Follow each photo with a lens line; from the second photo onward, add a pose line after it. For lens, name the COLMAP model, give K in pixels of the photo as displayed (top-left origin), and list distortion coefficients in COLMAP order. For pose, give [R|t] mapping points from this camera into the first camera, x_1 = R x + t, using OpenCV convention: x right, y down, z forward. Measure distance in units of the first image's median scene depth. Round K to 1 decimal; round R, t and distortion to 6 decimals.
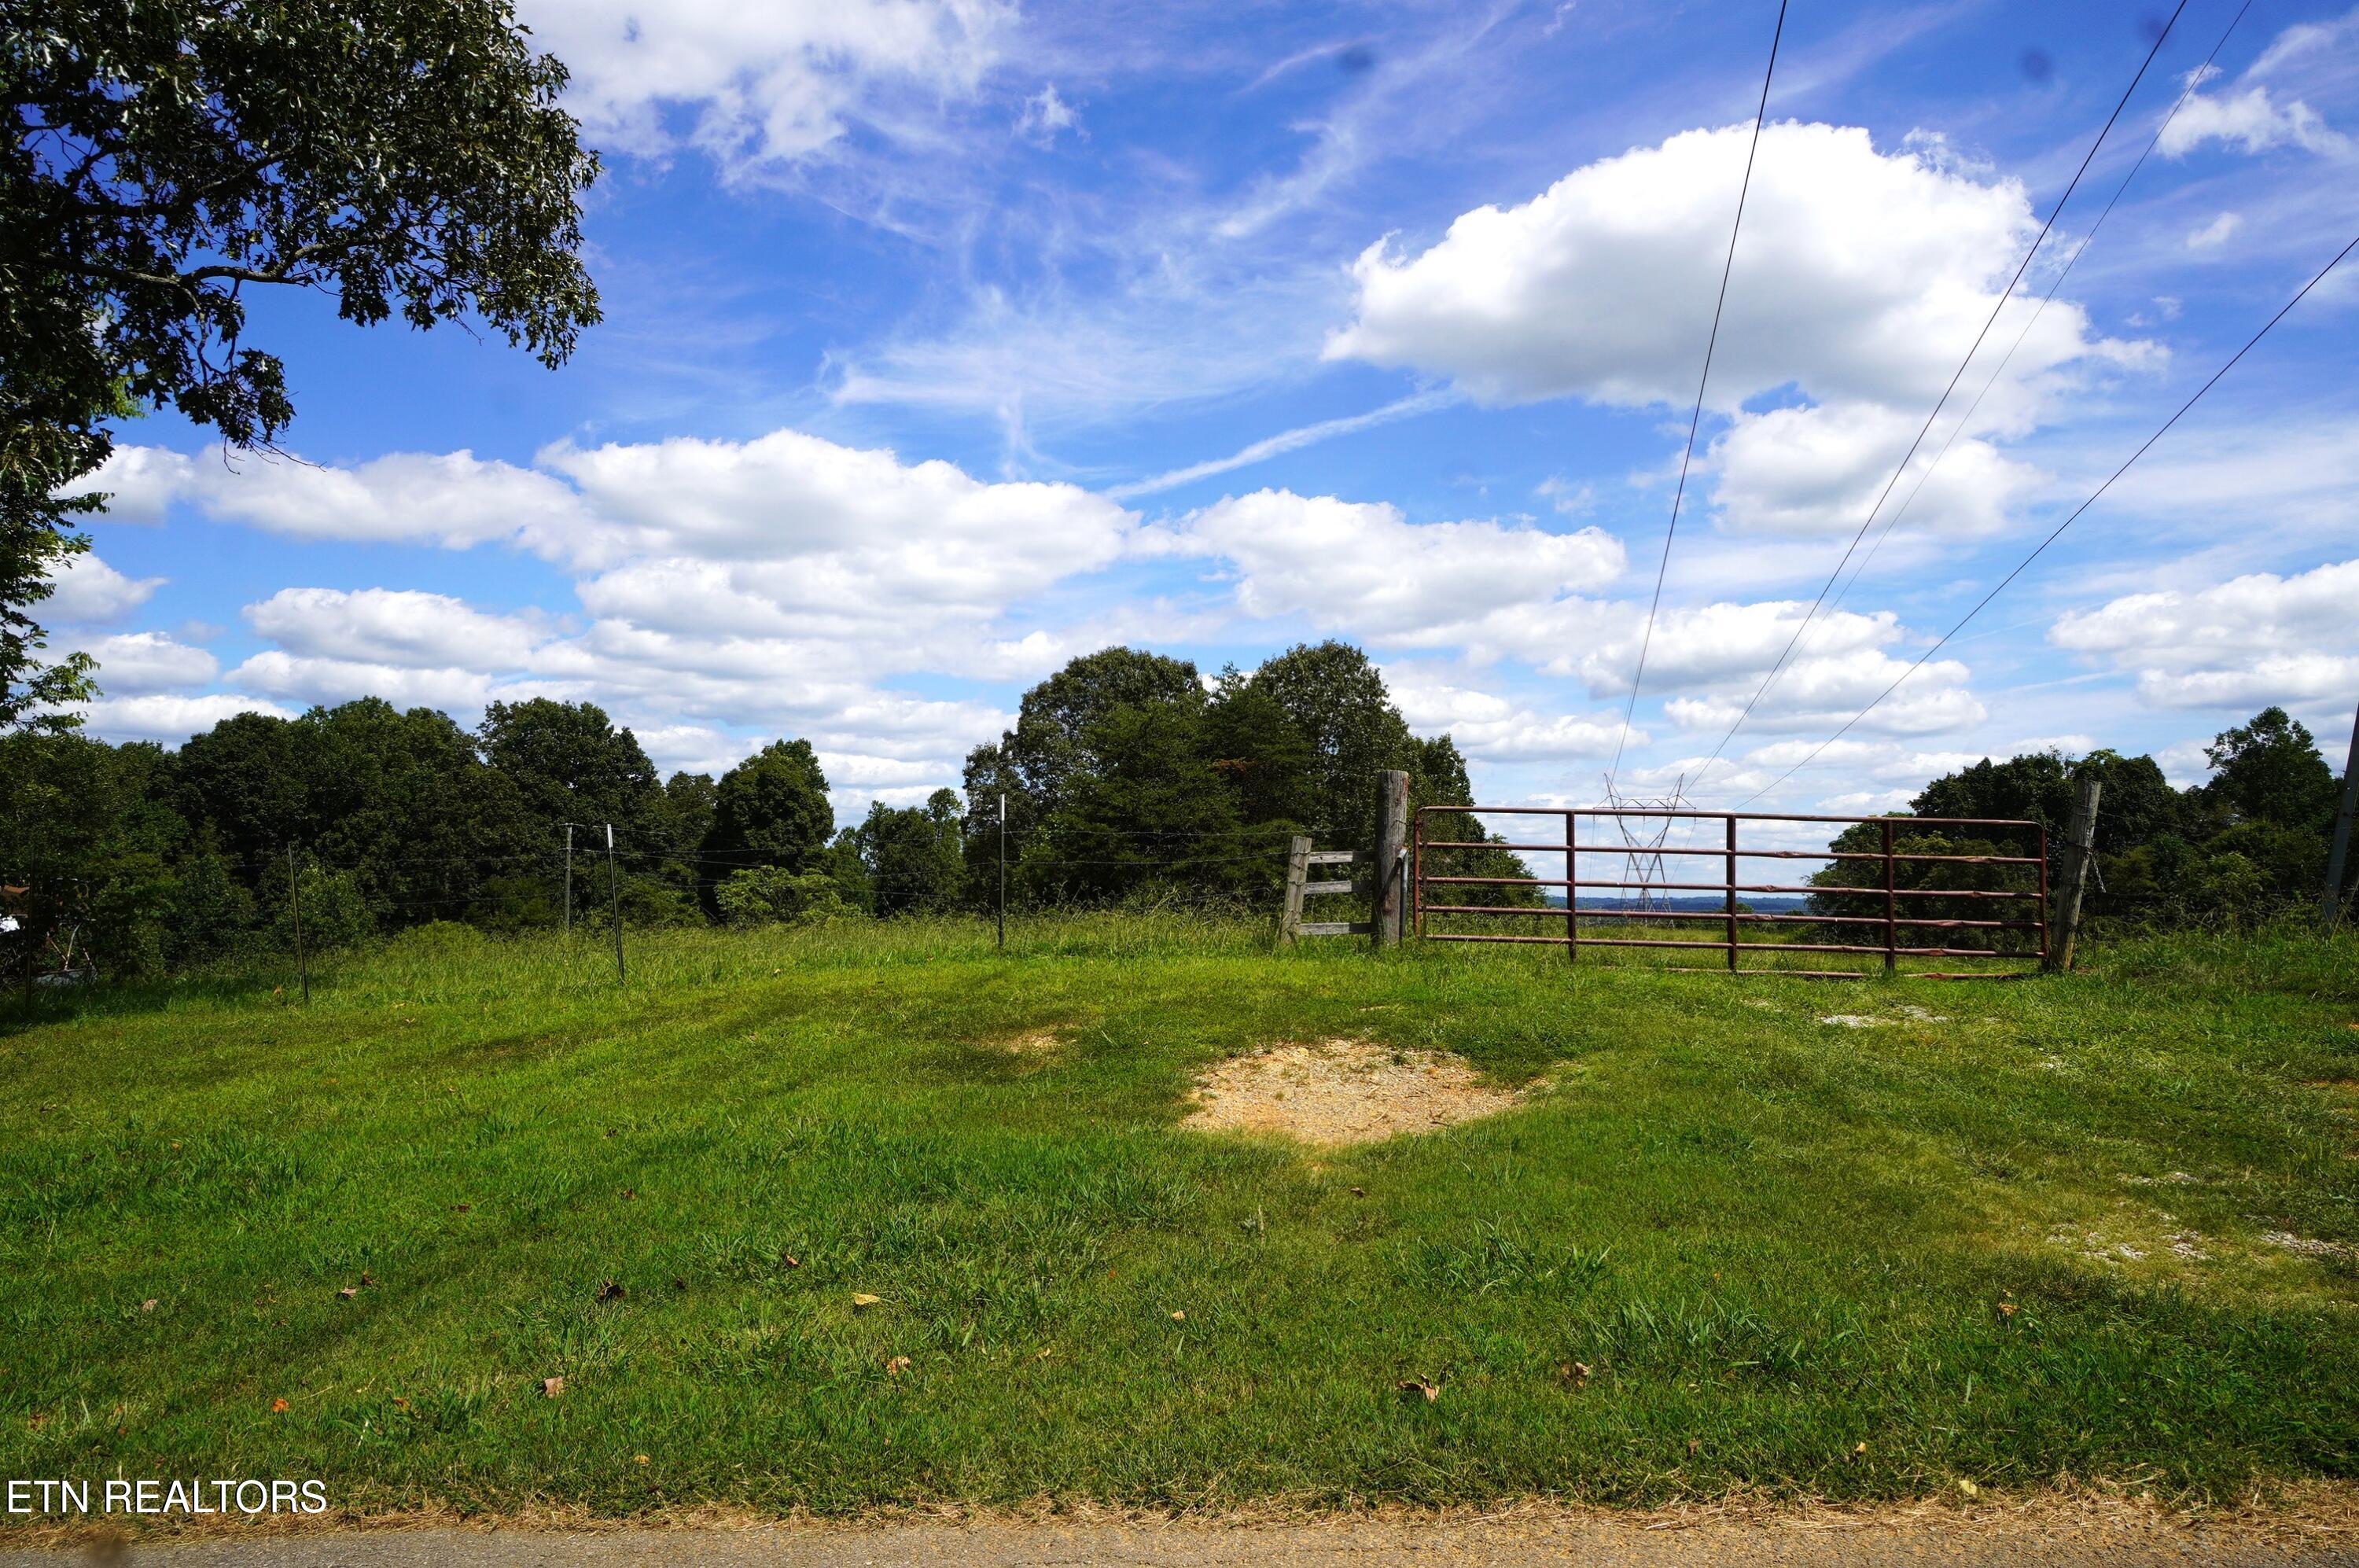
lens RADIAL K [[1690.6, 0, 1187.0], [0, 1690.6, 780.2], [0, 0, 1]] dist [0.023991, 0.017911]
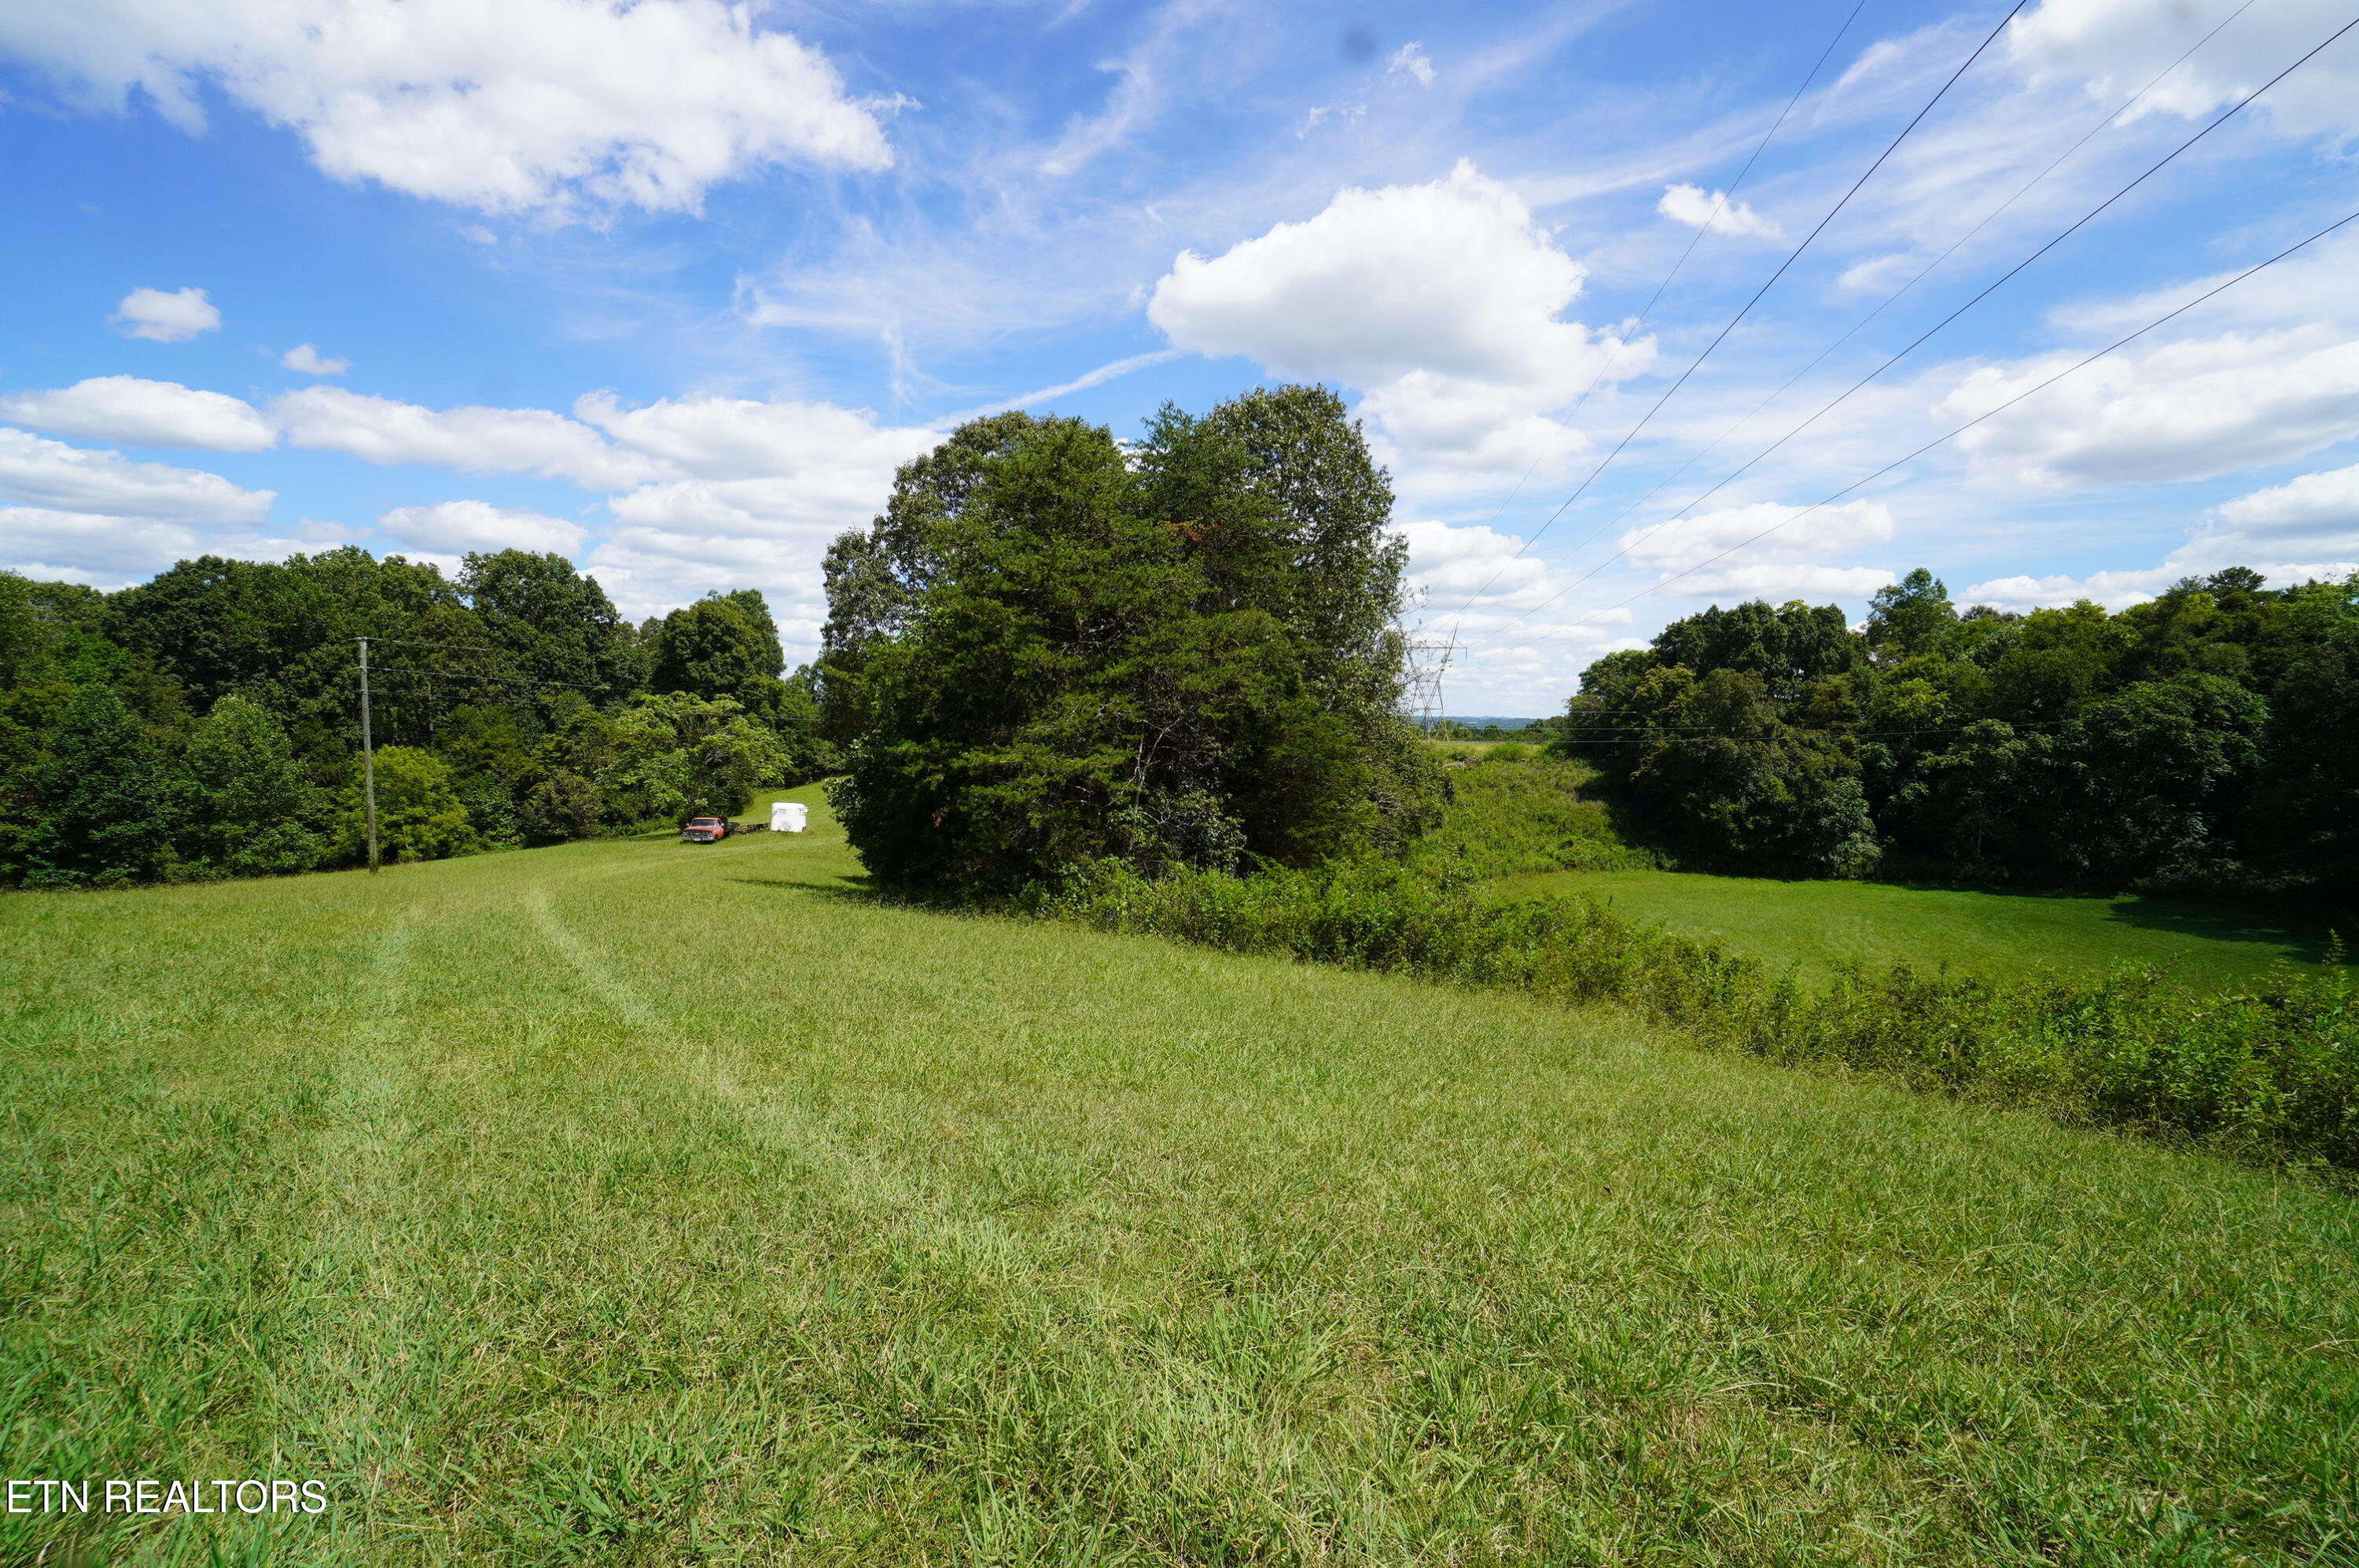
lens RADIAL K [[1010.7, 0, 1183.7], [0, 1010.7, 788.5], [0, 0, 1]] dist [-0.023830, 0.000628]
pose [[0.993163, -0.014005, 0.115889, -0.011647], [-0.002107, 0.990465, 0.137746, 0.020105], [-0.116713, -0.137049, 0.983664, 0.297299]]
